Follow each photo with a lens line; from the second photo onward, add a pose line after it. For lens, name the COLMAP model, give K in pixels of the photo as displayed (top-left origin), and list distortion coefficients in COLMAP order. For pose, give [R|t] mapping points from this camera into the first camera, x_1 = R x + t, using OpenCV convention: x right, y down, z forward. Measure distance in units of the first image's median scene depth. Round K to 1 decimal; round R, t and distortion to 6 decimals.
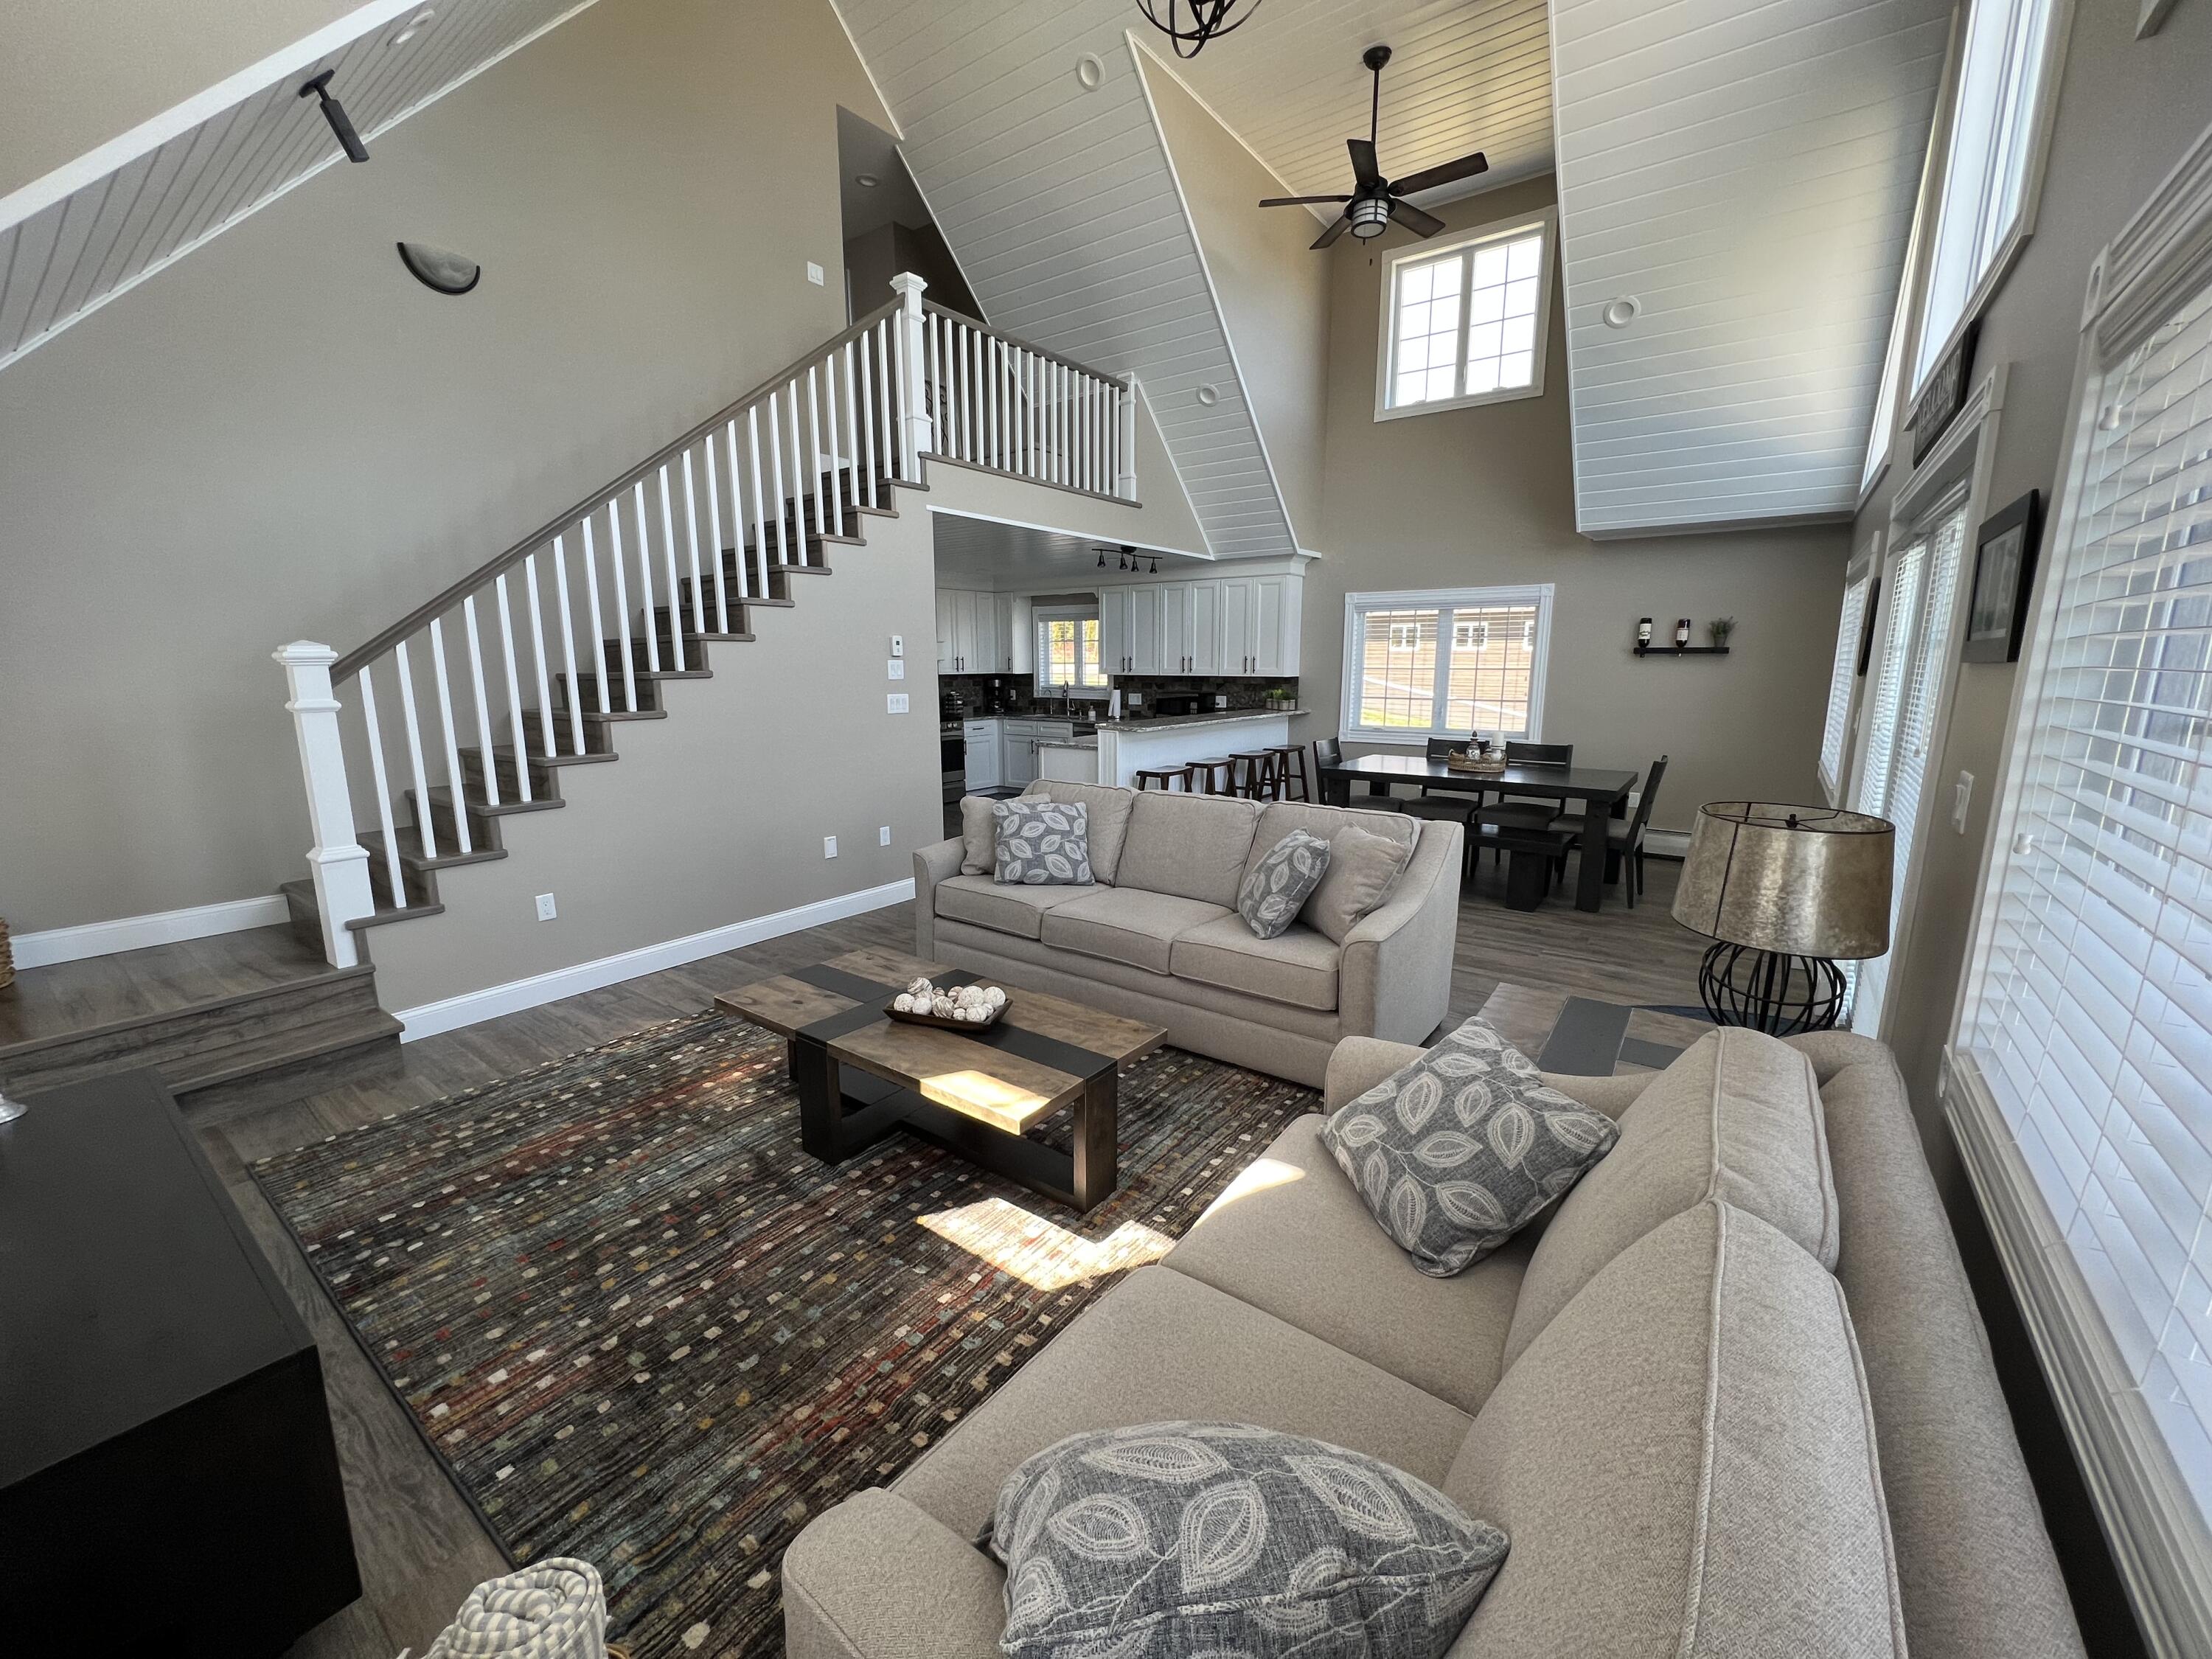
lens RADIAL K [[886.6, 0, 1097.2], [0, 886.6, 842.0], [0, 0, 1]] dist [-0.002638, 0.000212]
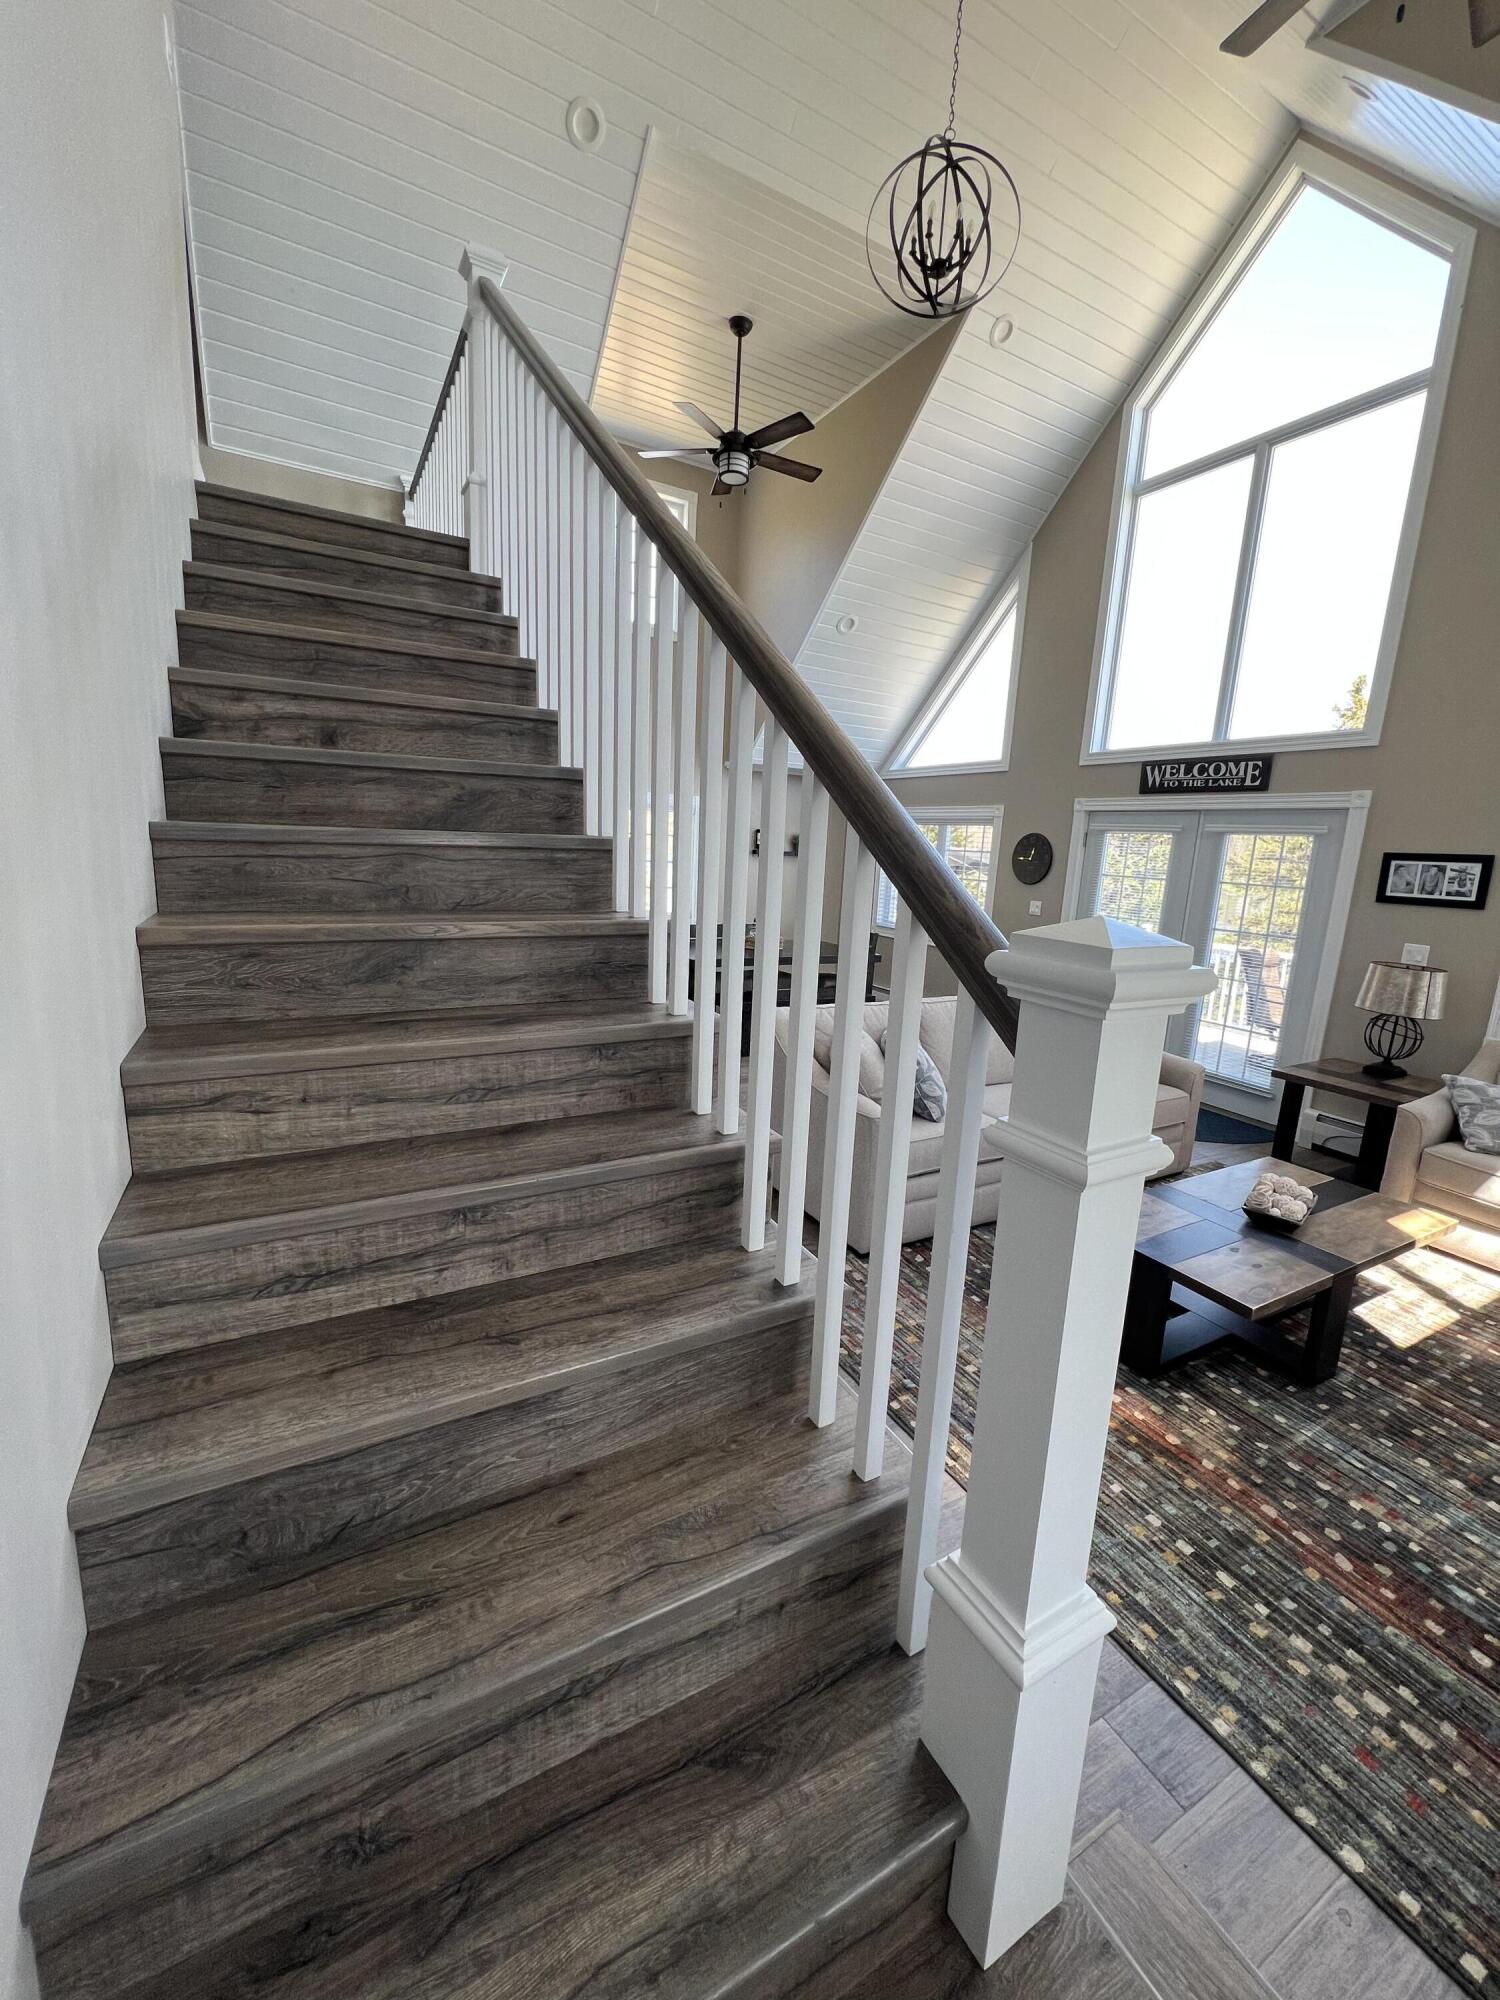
lens RADIAL K [[801.6, 0, 778.3], [0, 801.6, 1010.5], [0, 0, 1]] dist [-0.002638, 0.000212]
pose [[0.383796, -0.154699, 0.910367, -0.580219], [0.120888, 0.985800, 0.116553, -0.116051], [-0.915471, 0.065320, 0.397047, 0.501263]]
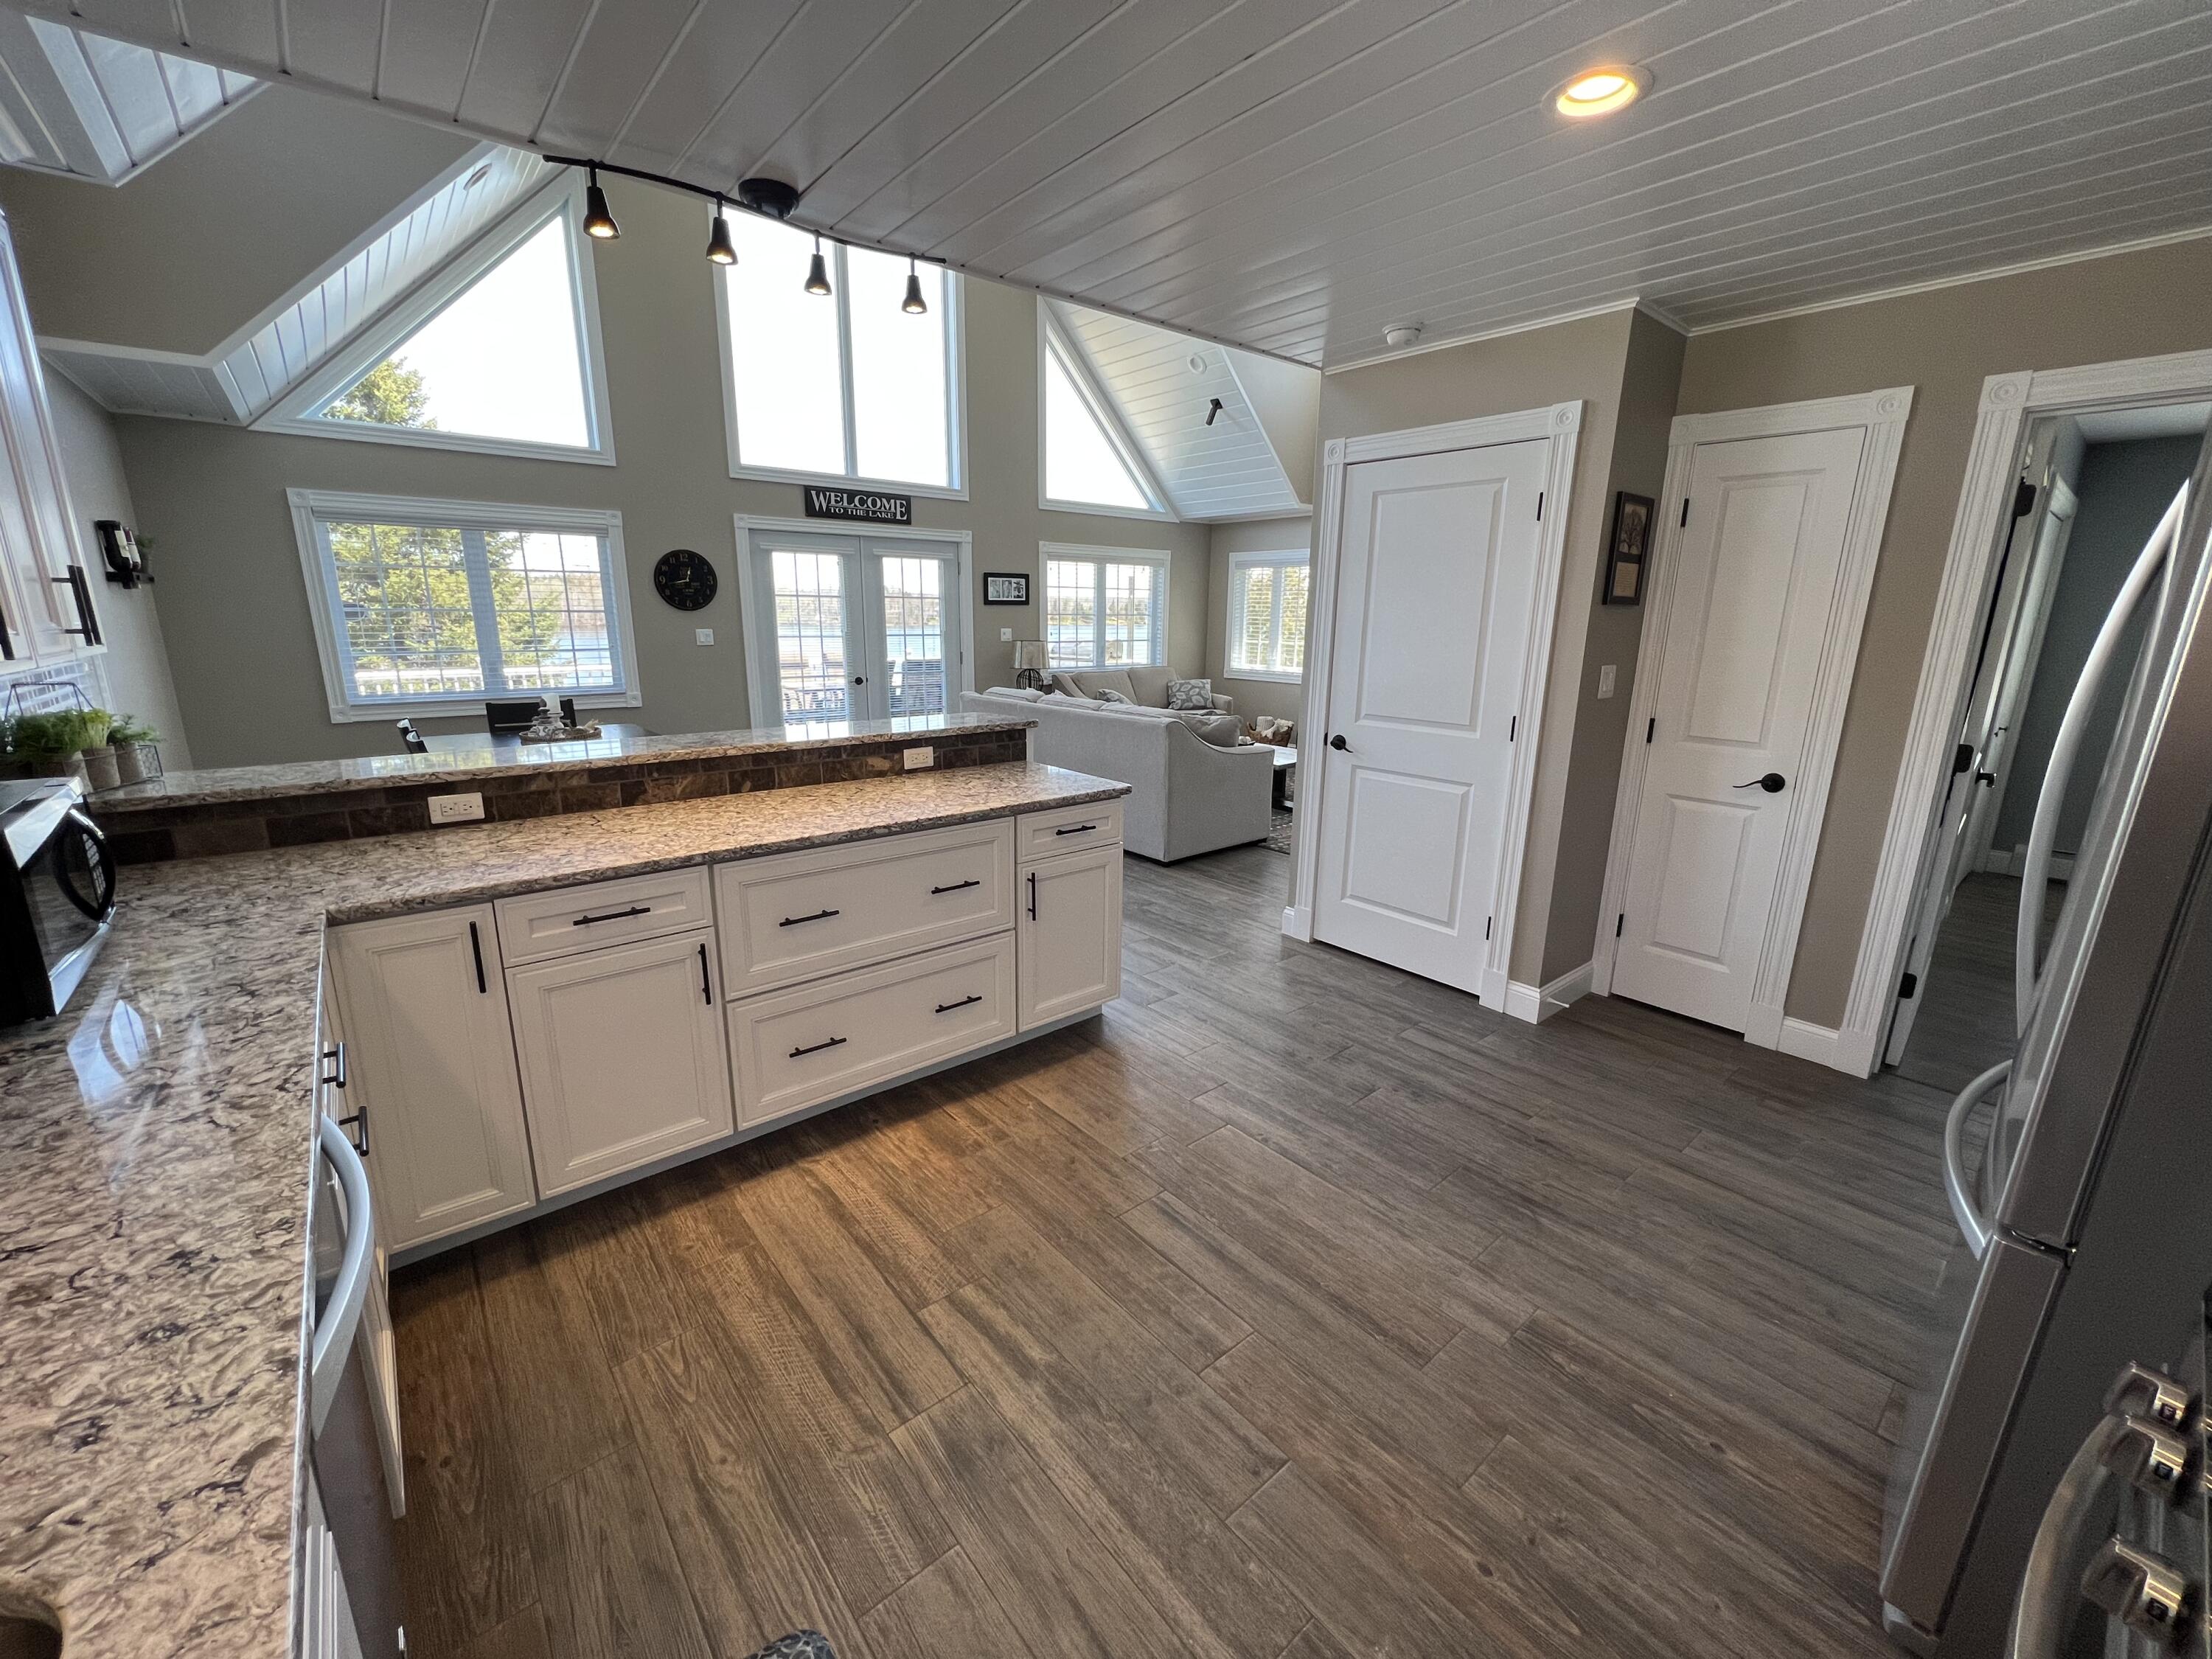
lens RADIAL K [[886.6, 0, 1106.1], [0, 886.6, 826.8], [0, 0, 1]] dist [-0.002638, 0.000212]
pose [[-0.974825, -0.065085, 0.213262, -0.158664], [0.031695, 0.906289, 0.421468, -0.303860], [-0.220708, 0.417617, -0.881410, 1.500676]]
